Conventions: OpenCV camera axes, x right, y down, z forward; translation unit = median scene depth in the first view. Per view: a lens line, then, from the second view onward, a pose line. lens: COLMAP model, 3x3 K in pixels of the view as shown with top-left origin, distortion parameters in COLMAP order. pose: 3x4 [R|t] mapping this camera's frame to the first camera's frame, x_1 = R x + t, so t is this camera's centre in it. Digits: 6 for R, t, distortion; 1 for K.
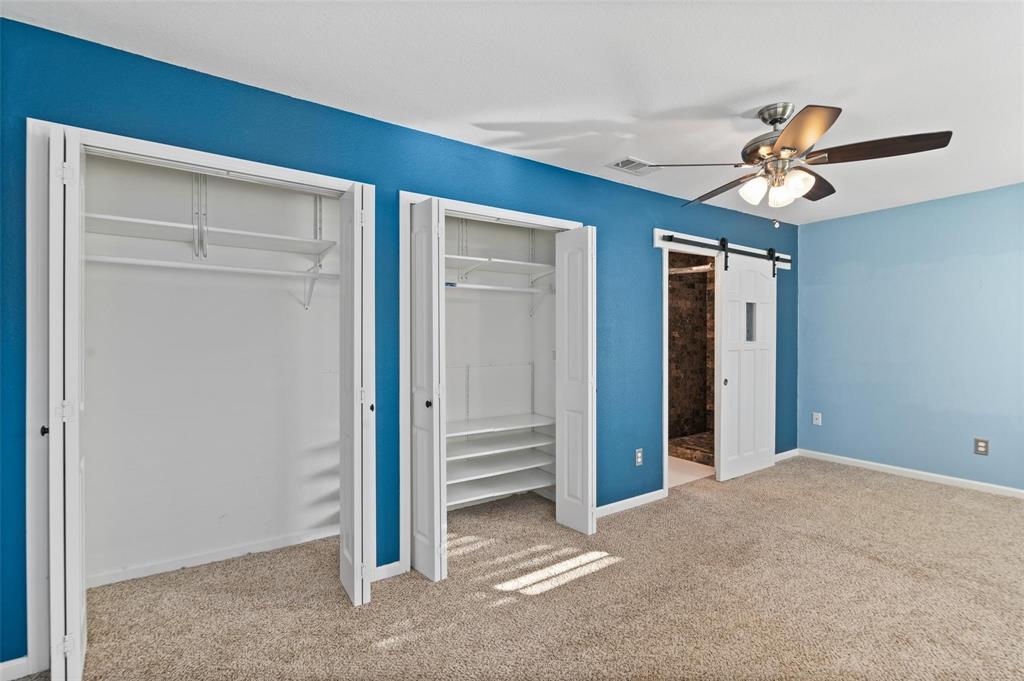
lens RADIAL K [[474.9, 0, 517.5], [0, 474.9, 337.2], [0, 0, 1]] dist [0.002012, 0.001384]
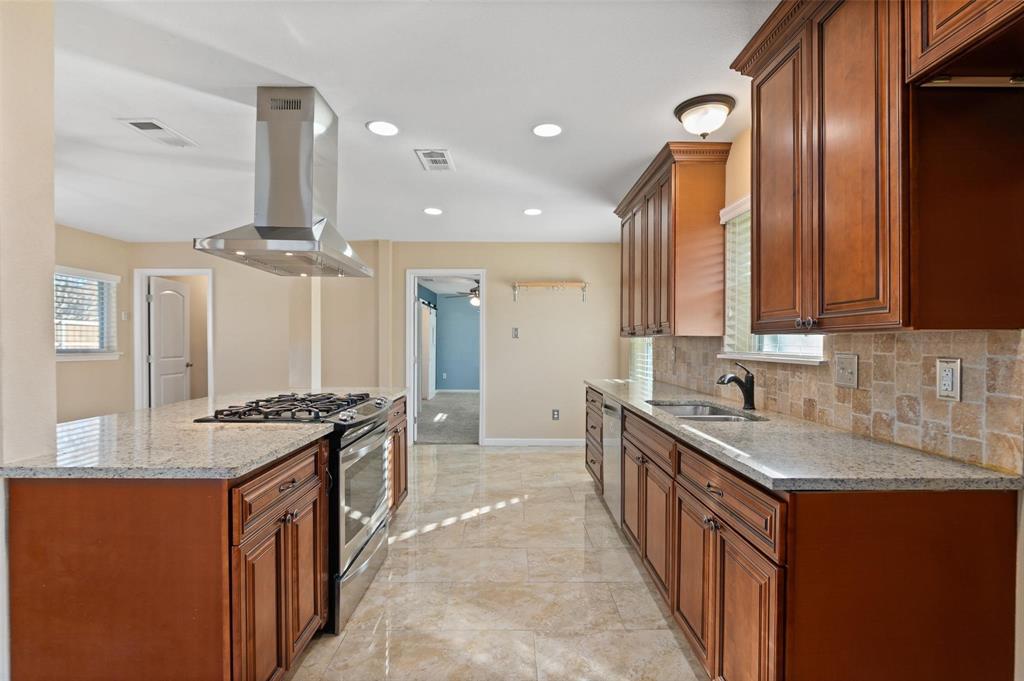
lens RADIAL K [[474.9, 0, 528.6], [0, 474.9, 341.1], [0, 0, 1]] dist [0.002012, 0.001384]
pose [[0.541157, 0.009434, 0.840869, -1.883432], [-0.011168, 0.999930, -0.004031, 0.001190], [-0.840848, -0.007210, 0.541224, -1.062786]]
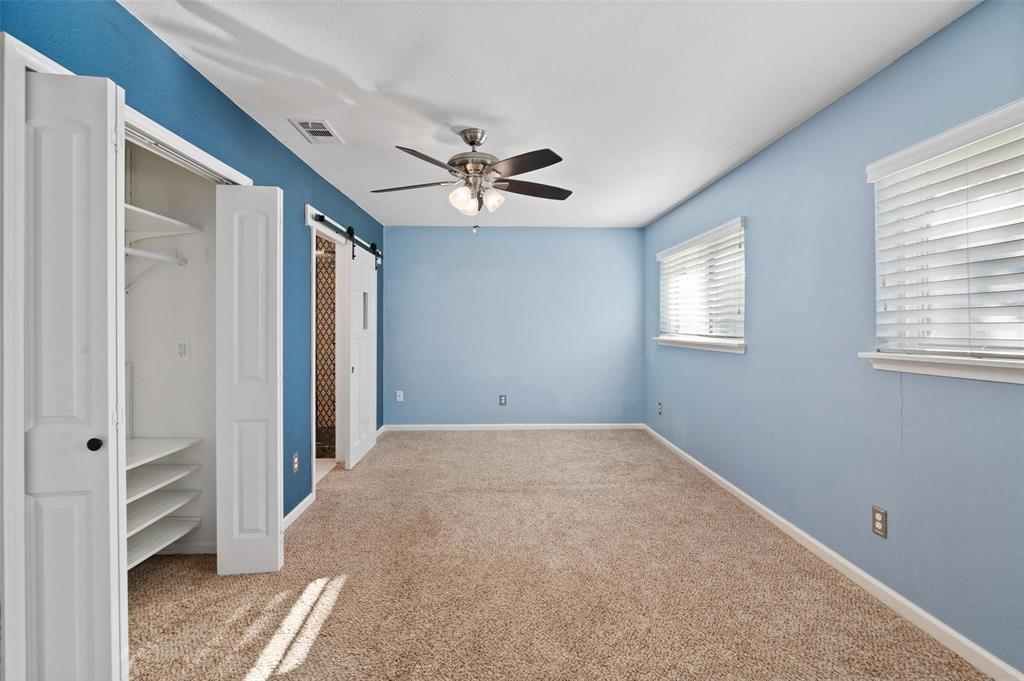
lens RADIAL K [[474.9, 0, 523.7], [0, 474.9, 325.4], [0, 0, 1]] dist [0.002012, 0.001384]
pose [[0.522192, 0.002032, 0.852825, -0.323771], [-0.002197, 0.999997, -0.001037, -0.000344], [-0.852825, -0.001332, 0.522195, 0.224810]]
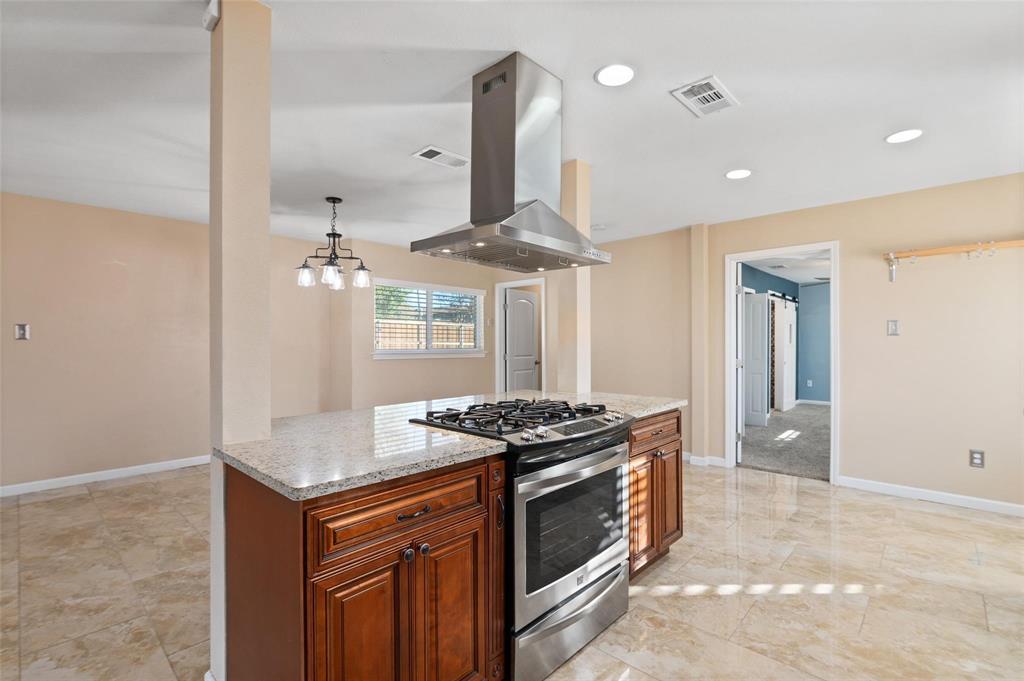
lens RADIAL K [[474.9, 0, 516.4], [0, 474.9, 341.0], [0, 0, 1]] dist [0.002012, 0.001384]
pose [[0.973275, 0.004122, 0.229606, -1.609177], [-0.004652, 0.999988, 0.001769, -0.000409], [-0.229596, -0.002790, 0.973282, -1.011980]]
